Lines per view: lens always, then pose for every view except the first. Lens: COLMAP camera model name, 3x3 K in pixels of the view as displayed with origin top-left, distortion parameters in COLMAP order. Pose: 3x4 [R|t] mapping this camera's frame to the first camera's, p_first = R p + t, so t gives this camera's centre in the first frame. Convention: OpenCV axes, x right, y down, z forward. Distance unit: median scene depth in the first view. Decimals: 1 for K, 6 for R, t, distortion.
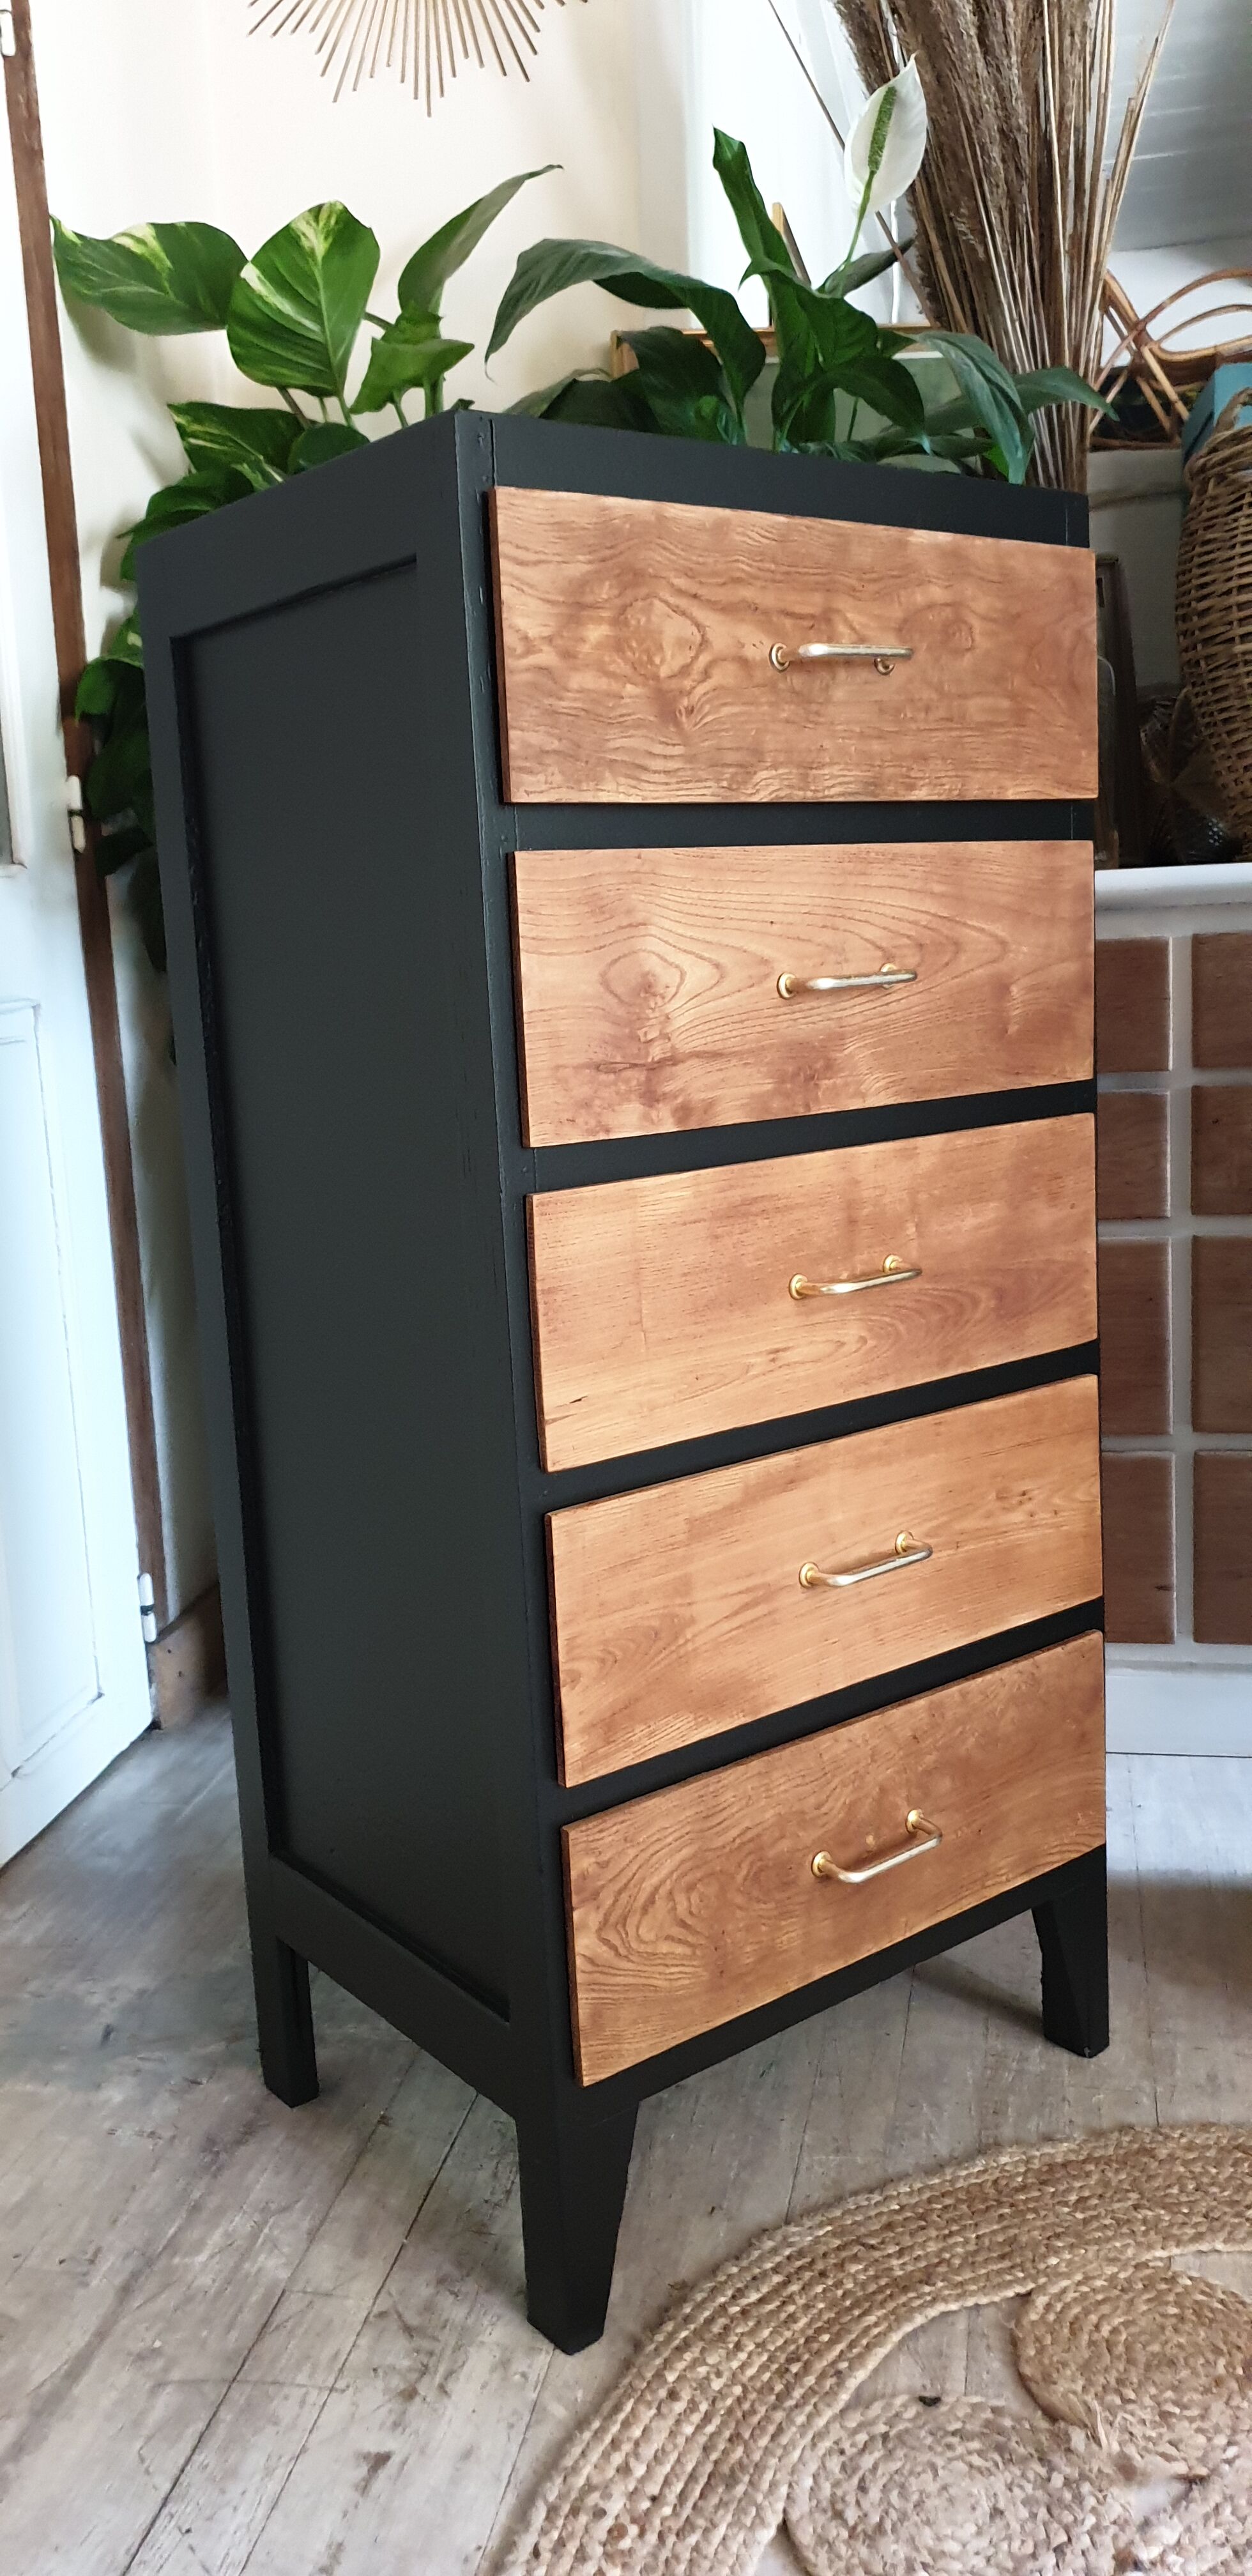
lens RADIAL K [[2050.1, 0, 602.5], [0, 2050.1, 1274.6], [0, 0, 1]] dist [-0.010602, 0.023000]
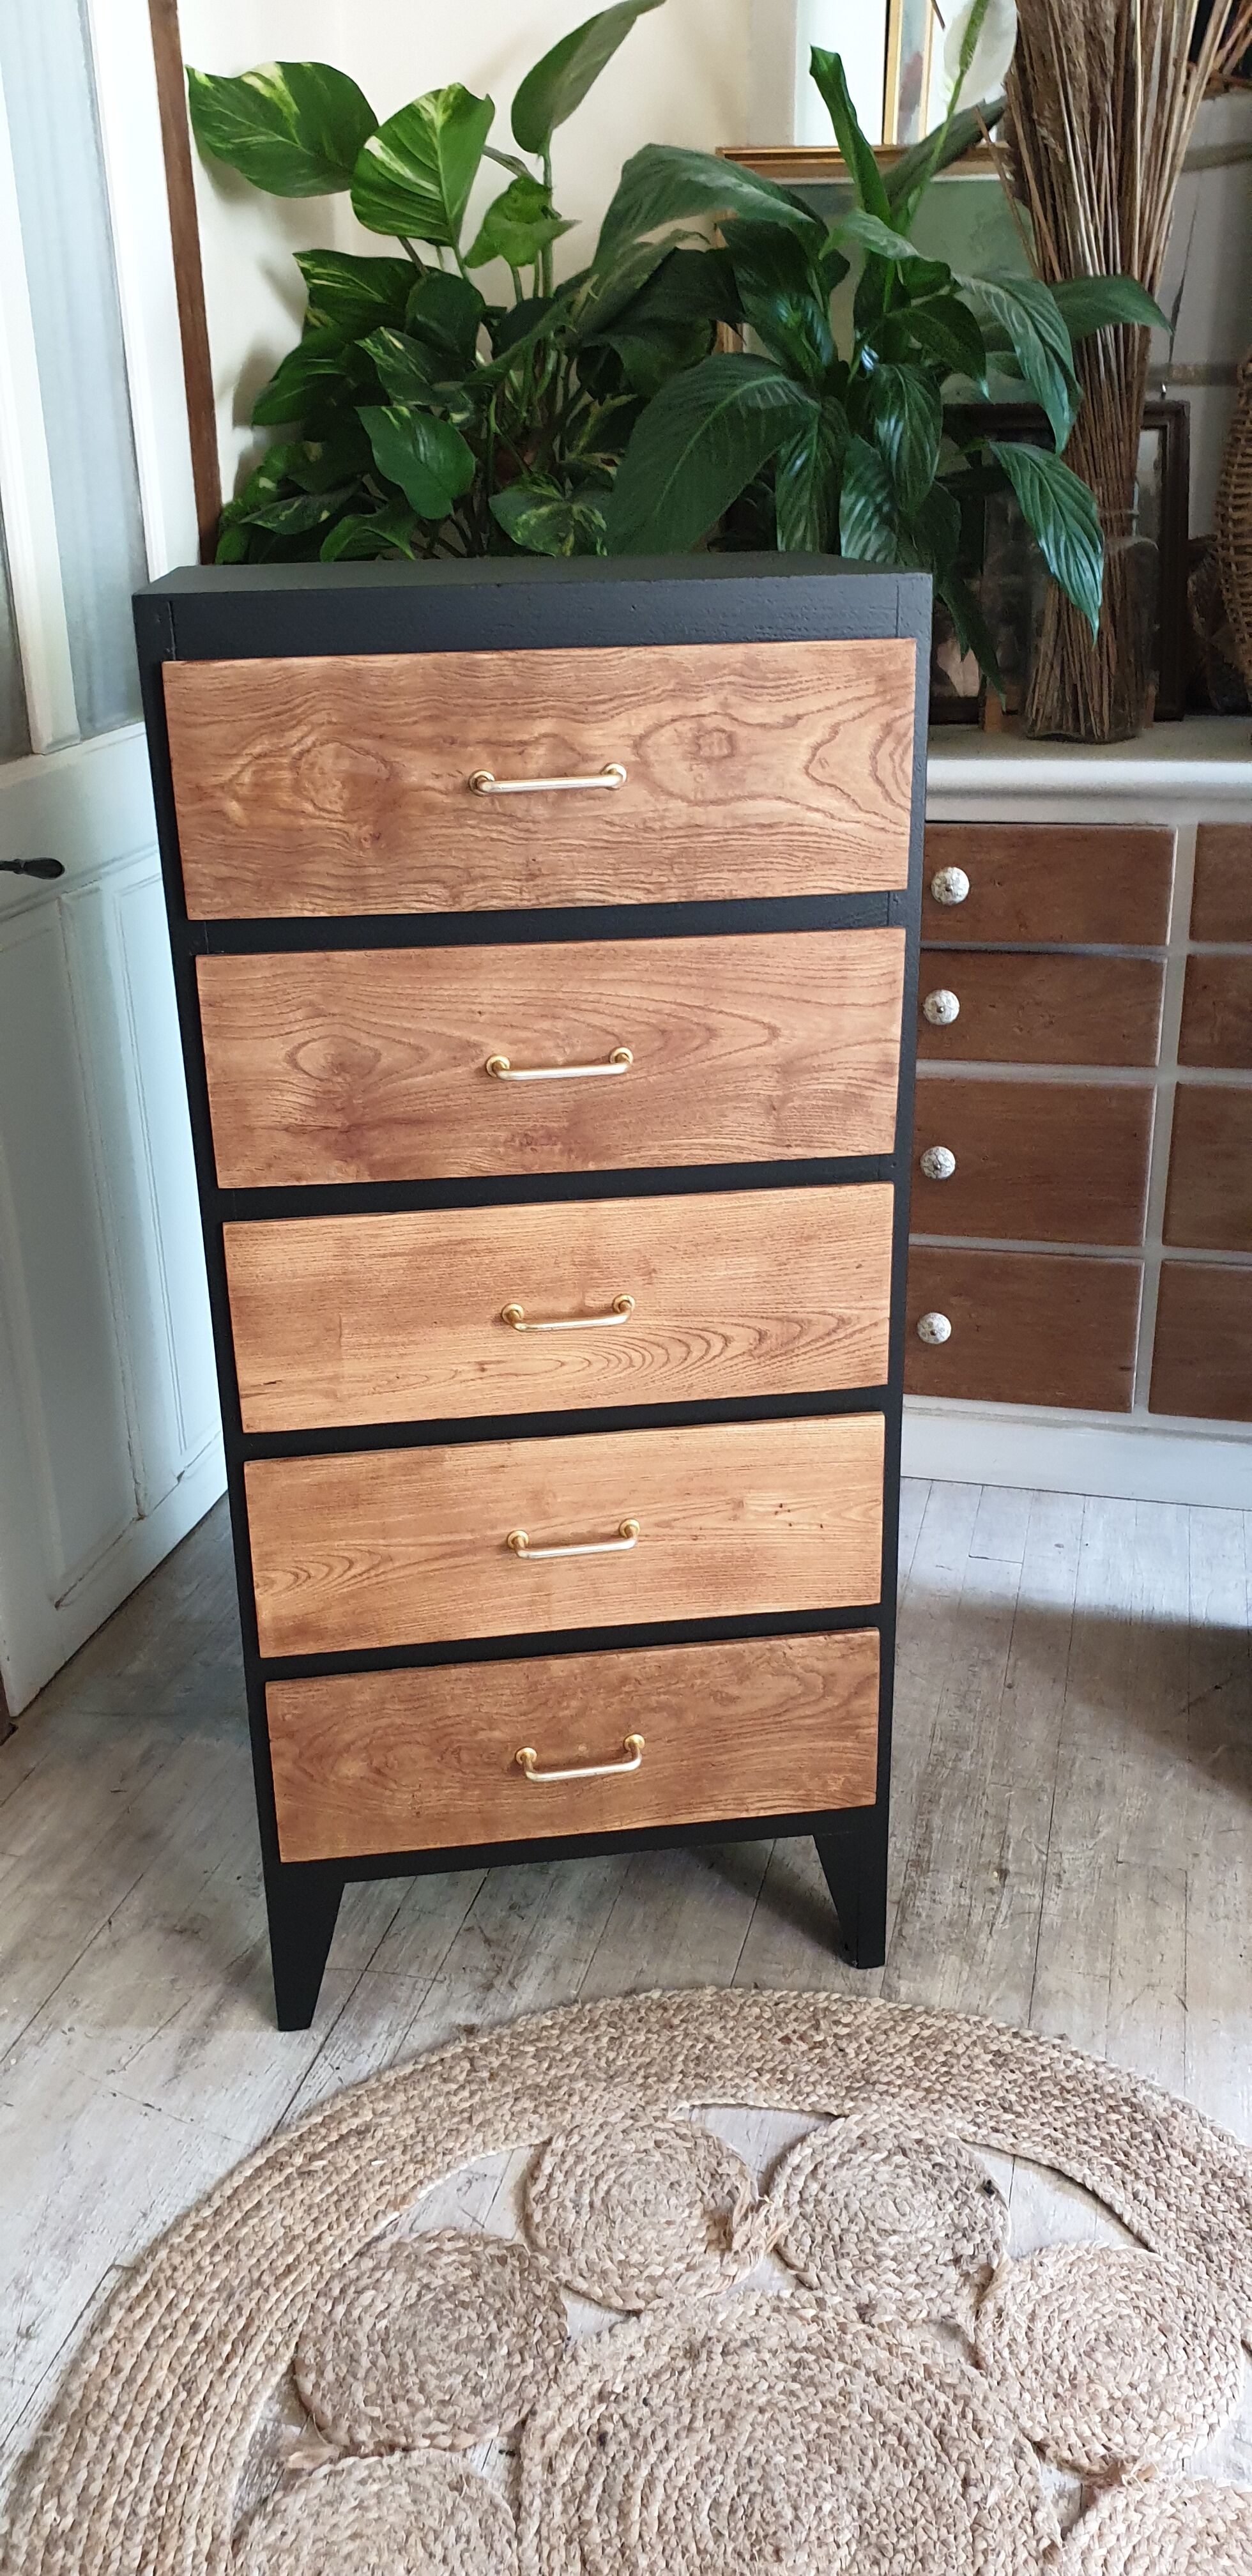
lens RADIAL K [[2050.1, 0, 612.9], [0, 2050.1, 1300.6], [0, 0, 1]] dist [-0.010602, 0.023000]
pose [[0.862932, 0.223275, -0.453318, 0.664545], [-0.106032, 0.957124, 0.269577, -0.317397], [0.494071, -0.184560, 0.849607, 0.041364]]
